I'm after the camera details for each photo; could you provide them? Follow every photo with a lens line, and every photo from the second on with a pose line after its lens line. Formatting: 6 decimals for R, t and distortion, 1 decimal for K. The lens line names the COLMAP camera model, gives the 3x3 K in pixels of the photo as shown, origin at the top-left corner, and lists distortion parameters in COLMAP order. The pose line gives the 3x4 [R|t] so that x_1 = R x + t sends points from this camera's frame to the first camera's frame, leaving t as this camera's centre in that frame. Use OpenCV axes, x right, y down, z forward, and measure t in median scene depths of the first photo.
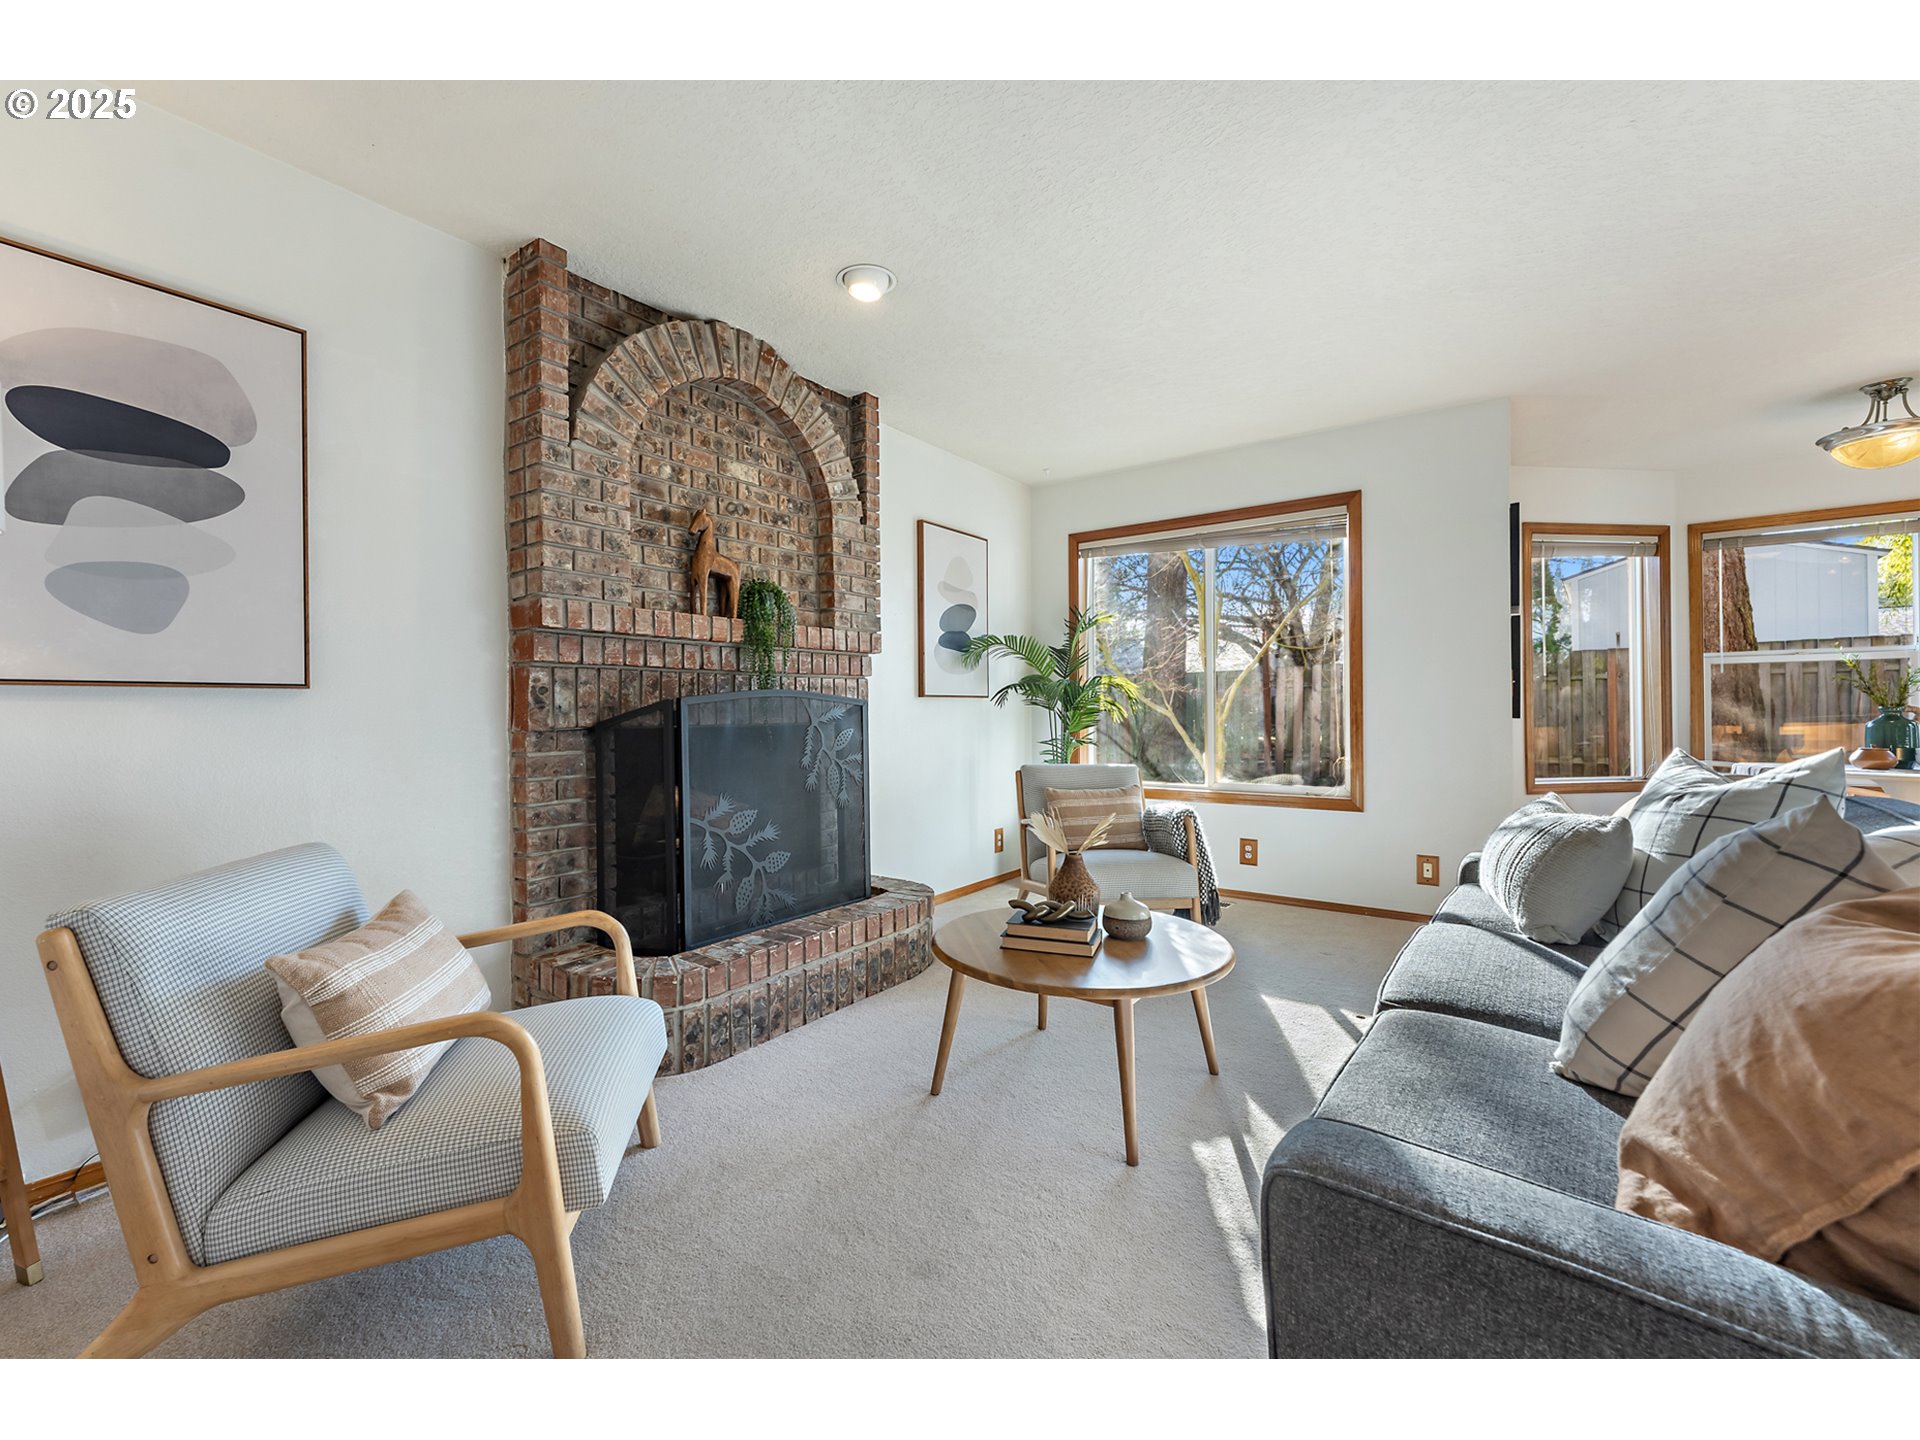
lens RADIAL K [[791.1, 0, 938.4], [0, 791.1, 709.2], [0, 0, 1]] dist [0.005231, -0.001005]
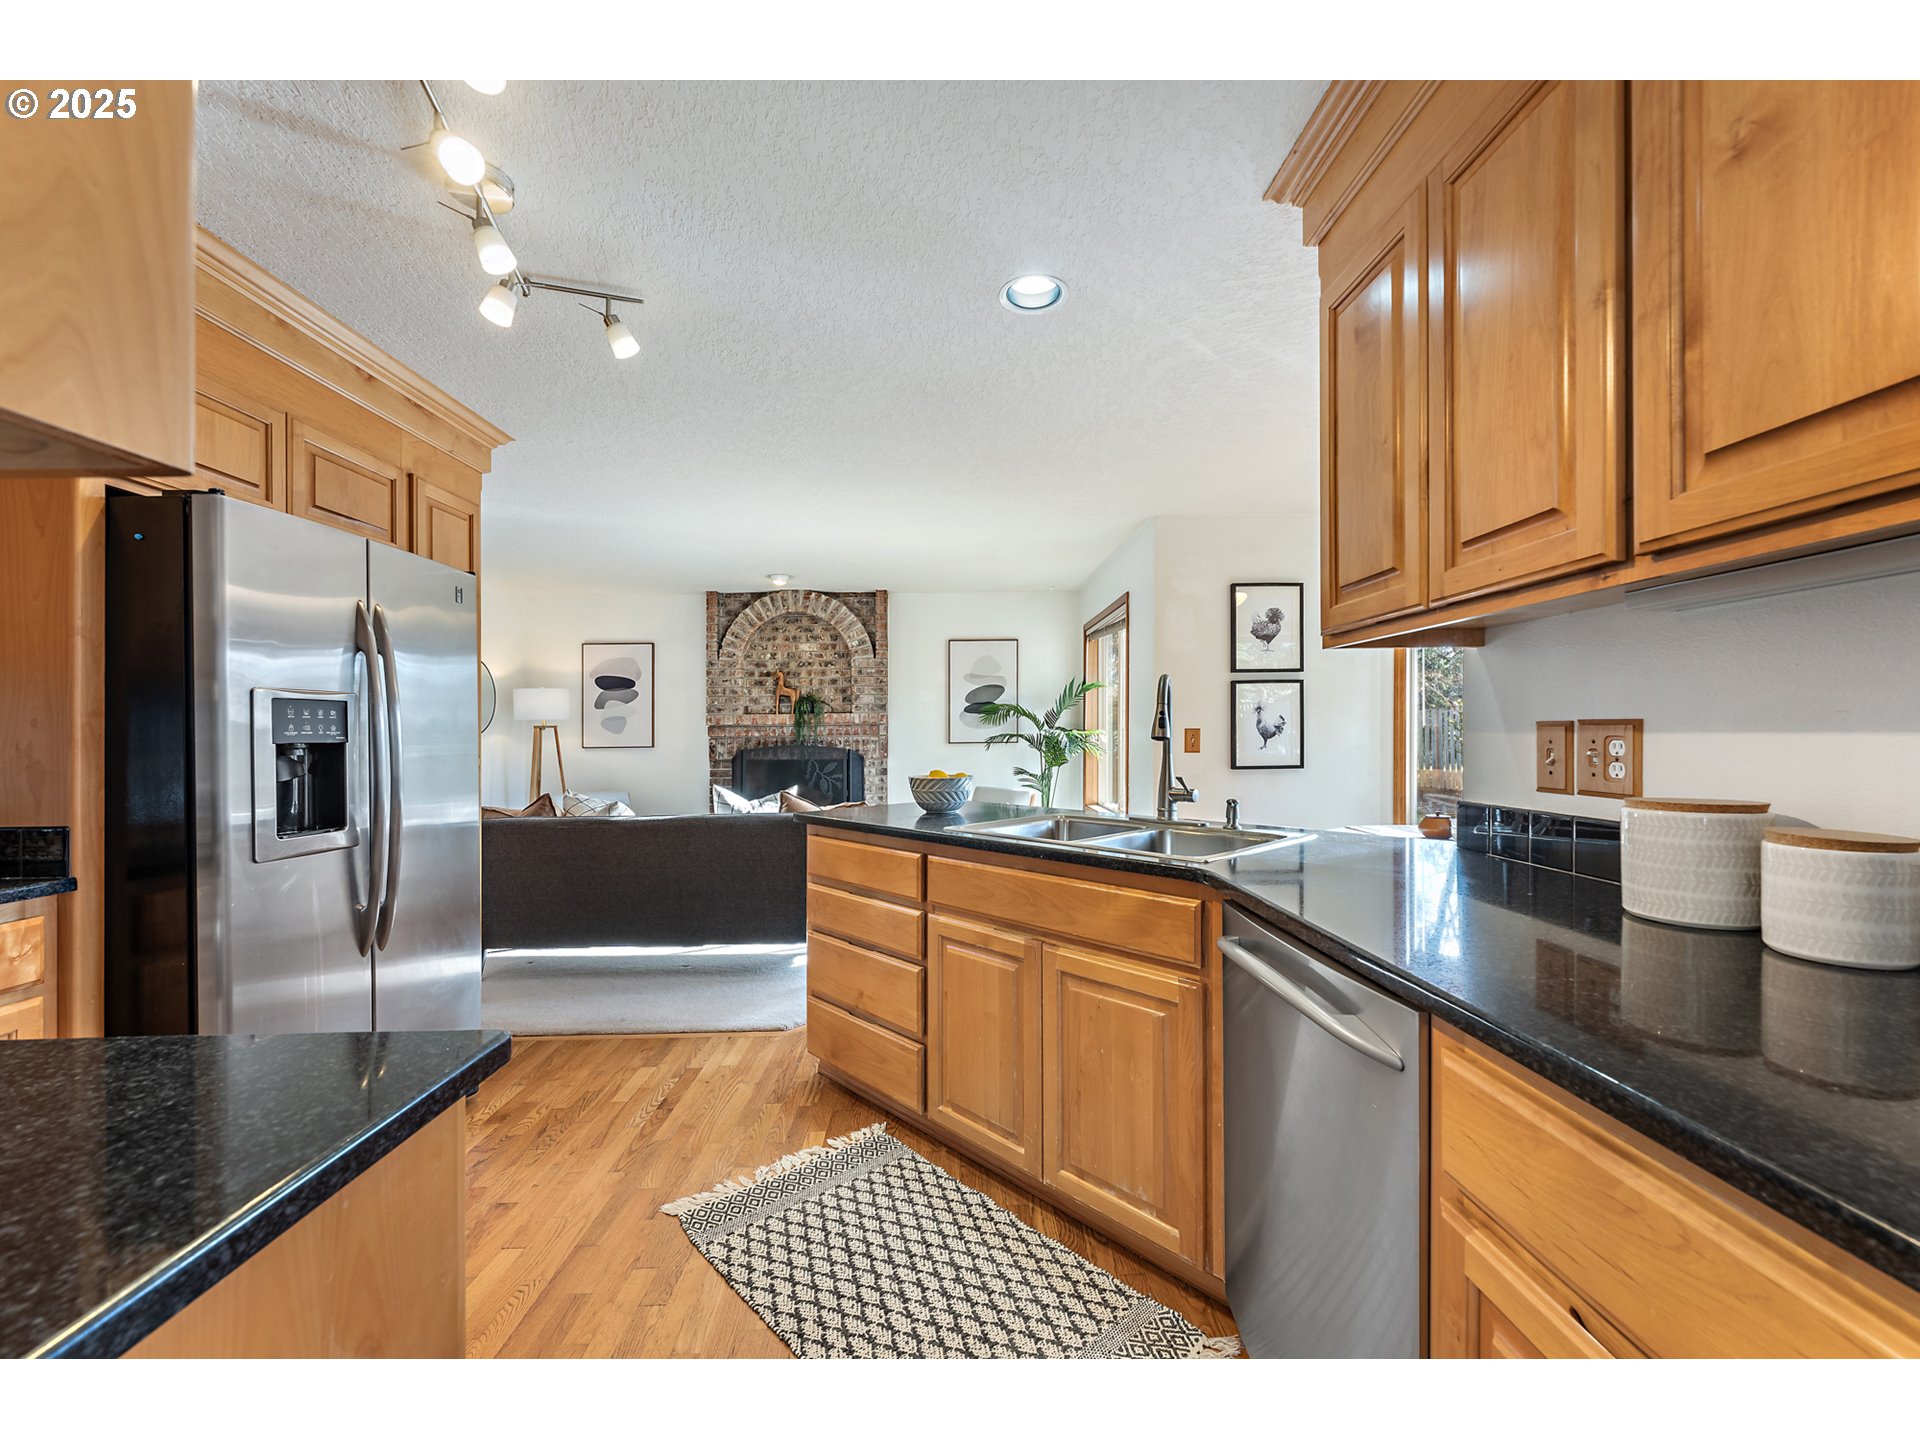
lens RADIAL K [[762.5, 0, 976.4], [0, 762.5, 734.5], [0, 0, 1]] dist [-0.005979, 0.000411]
pose [[0.633607, 0.003795, -0.773646, 1.884412], [0.006898, 0.999921, 0.010554, -0.075038], [0.773625, -0.012023, 0.633530, -0.009432]]
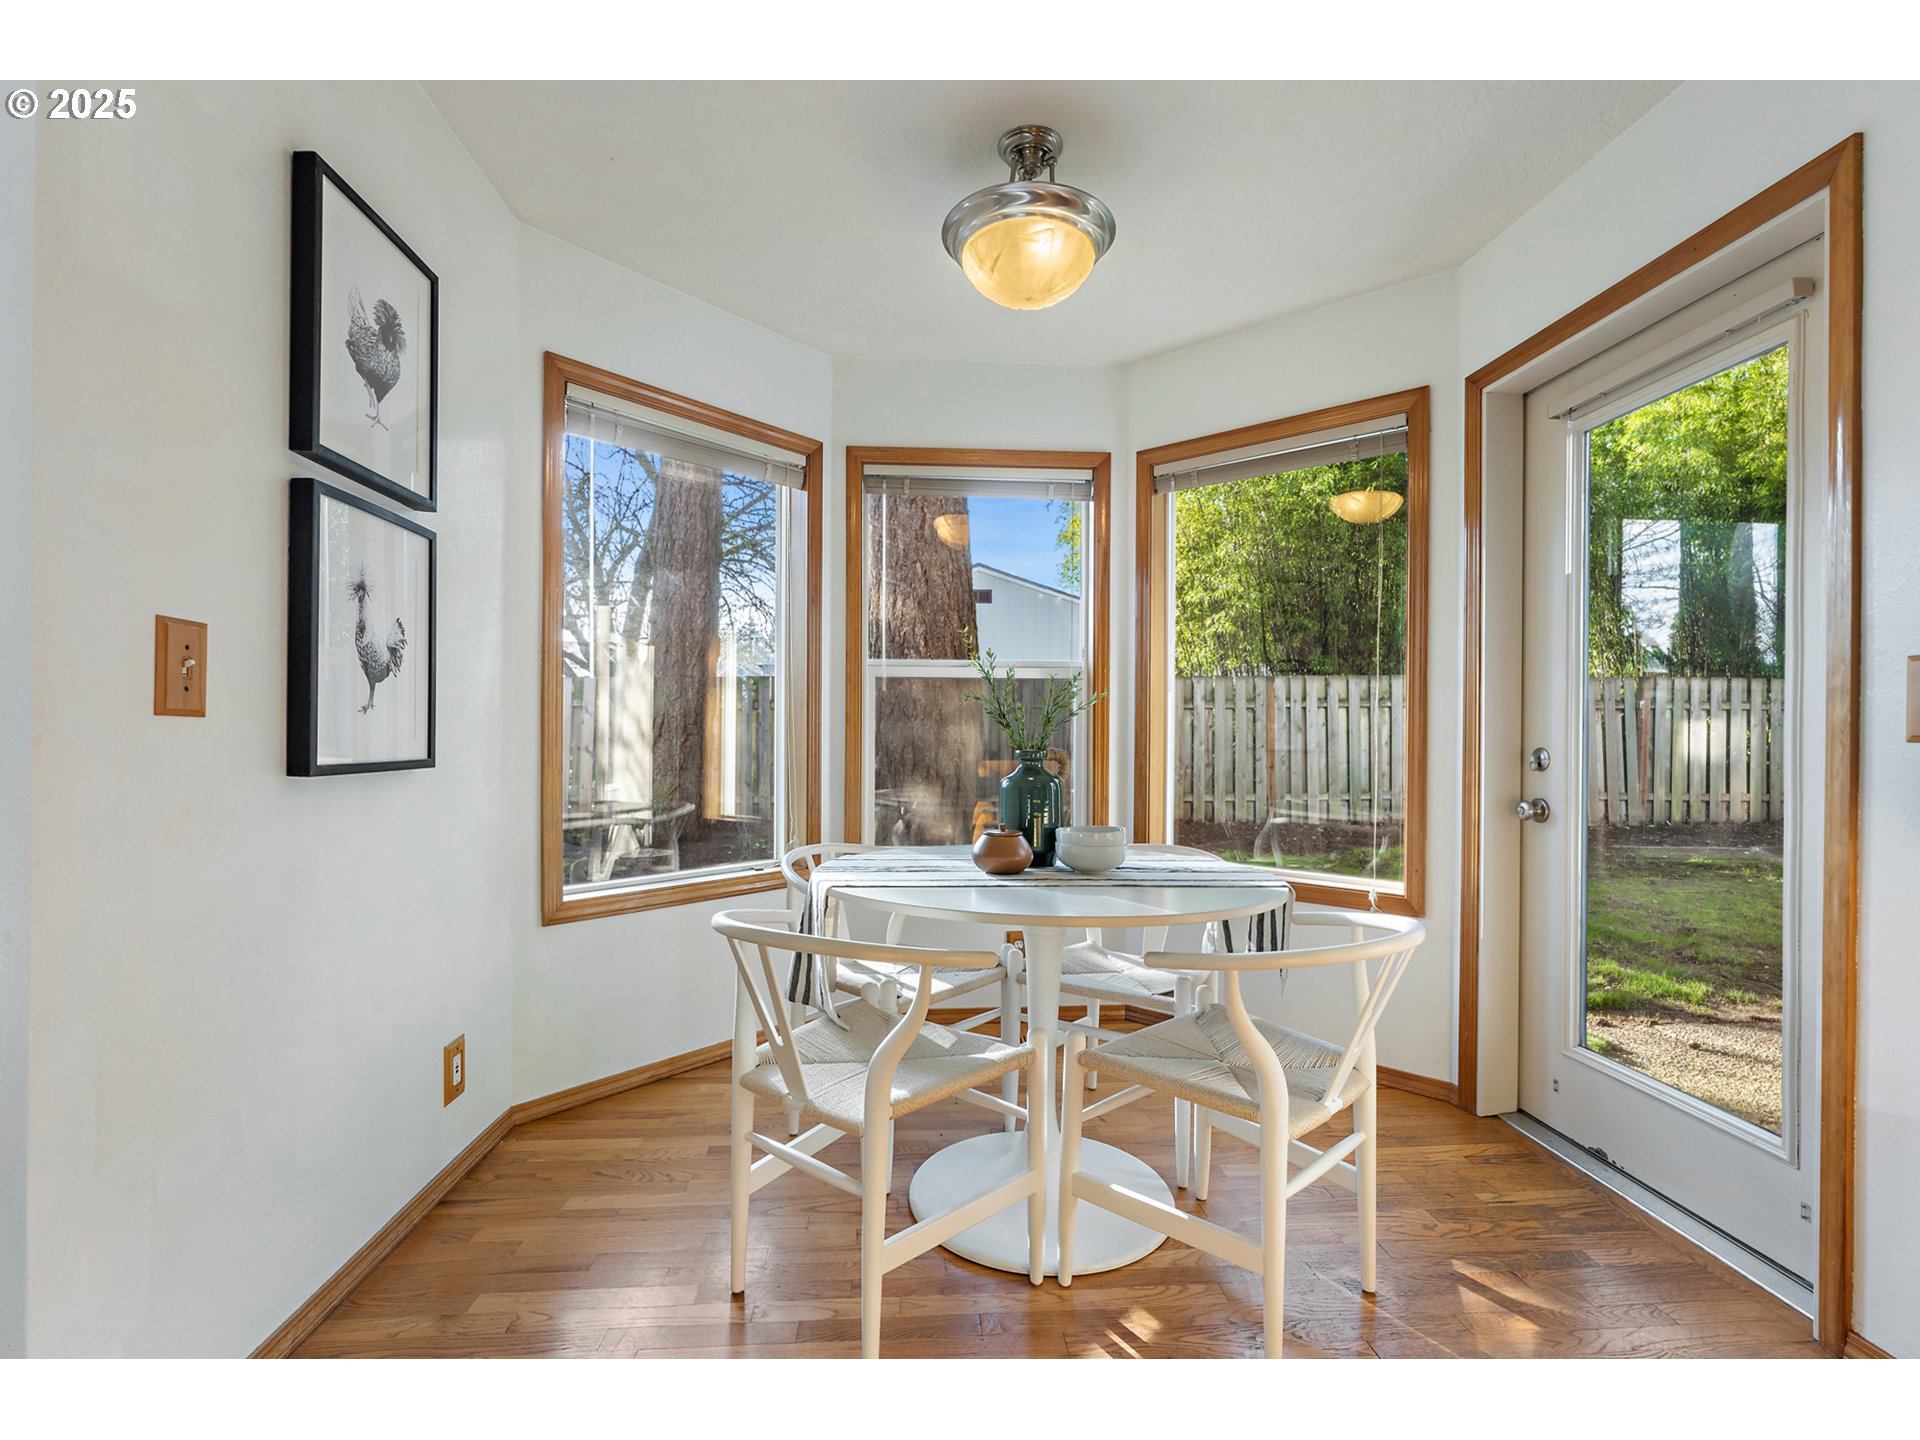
lens RADIAL K [[867.7, 0, 978.4], [0, 867.7, 732.3], [0, 0, 1]] dist [0.003945, 0.000690]
pose [[0.741642, 0.016947, 0.670582, 0.956388], [-0.014829, 0.999851, -0.008868, -0.011827], [-0.670632, -0.003368, 0.741782, 0.722882]]
